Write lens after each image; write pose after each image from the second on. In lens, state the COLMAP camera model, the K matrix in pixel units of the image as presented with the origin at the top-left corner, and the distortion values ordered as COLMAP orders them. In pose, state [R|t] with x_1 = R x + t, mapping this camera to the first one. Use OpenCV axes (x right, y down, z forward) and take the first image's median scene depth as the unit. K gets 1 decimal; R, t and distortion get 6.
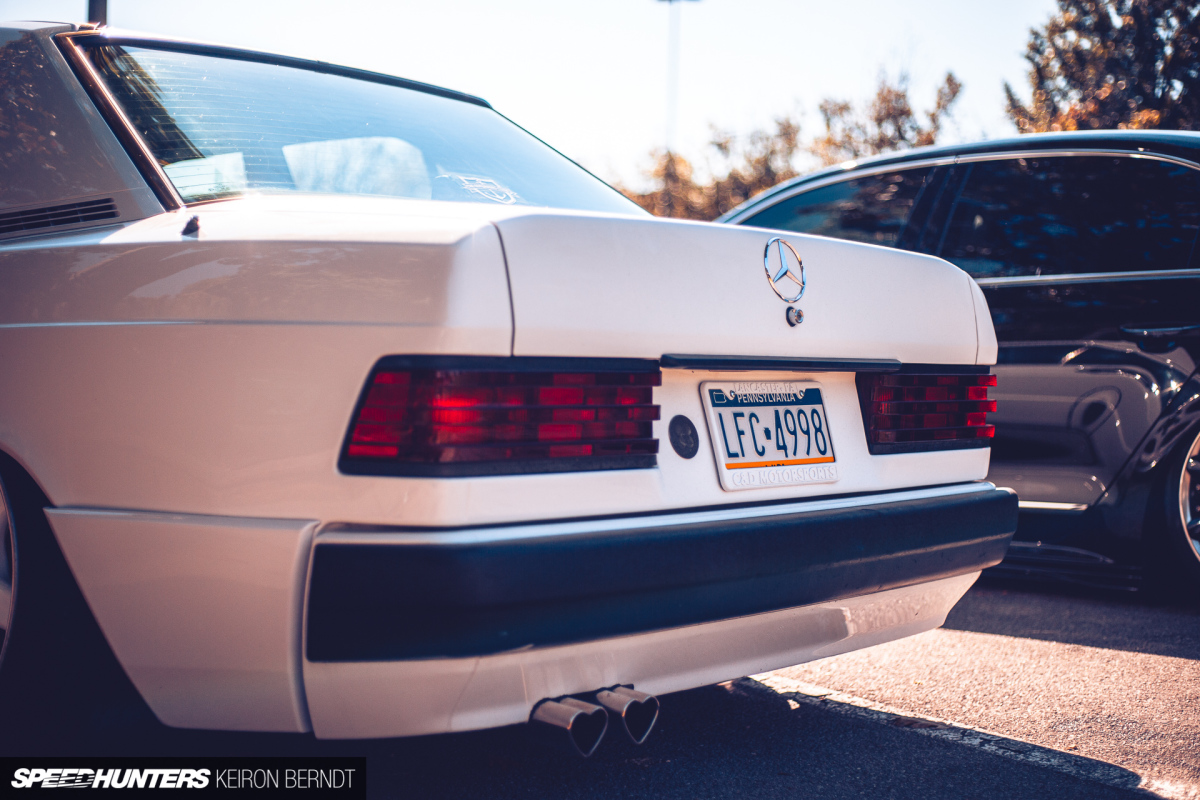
lens RADIAL K [[1747.3, 0, 599.8], [0, 1747.3, 397.0], [0, 0, 1]] dist [-0.105949, 0.000000]
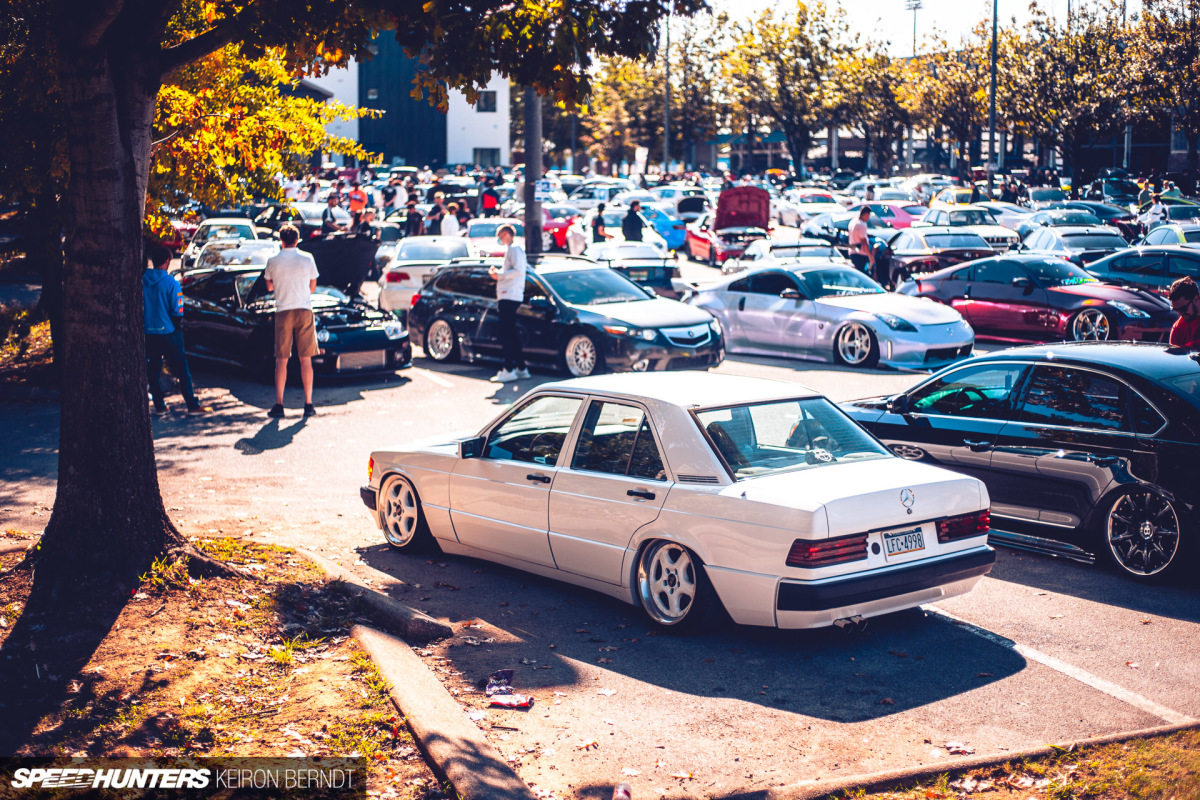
lens RADIAL K [[1747.3, 0, 597.0], [0, 1747.3, 398.5], [0, 0, 1]] dist [-0.105949, 0.000000]
pose [[0.981386, 0.003647, -0.192012, 0.178431], [0.014359, 0.995628, 0.092301, -0.653454], [0.191509, -0.093340, 0.977042, -2.727734]]
